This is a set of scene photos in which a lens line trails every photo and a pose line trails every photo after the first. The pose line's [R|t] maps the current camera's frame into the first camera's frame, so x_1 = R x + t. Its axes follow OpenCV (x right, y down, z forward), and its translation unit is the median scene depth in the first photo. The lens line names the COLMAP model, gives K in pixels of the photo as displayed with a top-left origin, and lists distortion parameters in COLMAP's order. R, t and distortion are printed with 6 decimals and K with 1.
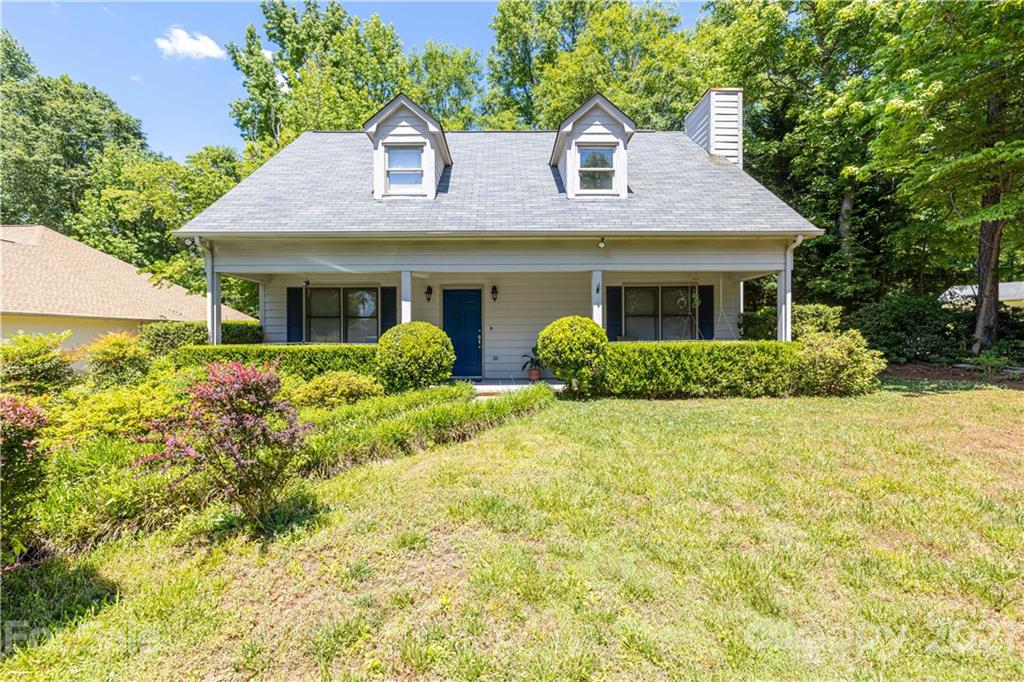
lens RADIAL K [[439.4, 0, 504.2], [0, 439.4, 341.1], [0, 0, 1]] dist [-0.001570, 0.000091]
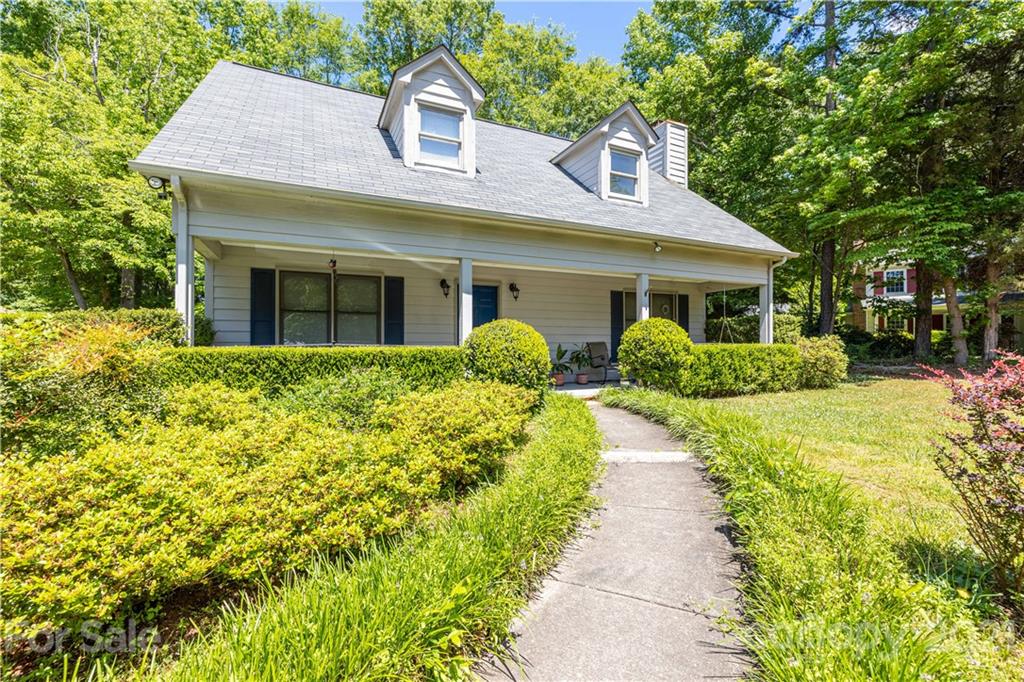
lens RADIAL K [[439.4, 0, 511.6], [0, 439.4, 341.7], [0, 0, 1]] dist [-0.001570, 0.000091]
pose [[0.910456, 0.006307, 0.413558, -0.447323], [-0.000039, 0.999885, -0.015162, 0.010076], [-0.413606, 0.013789, 0.910351, 0.192791]]
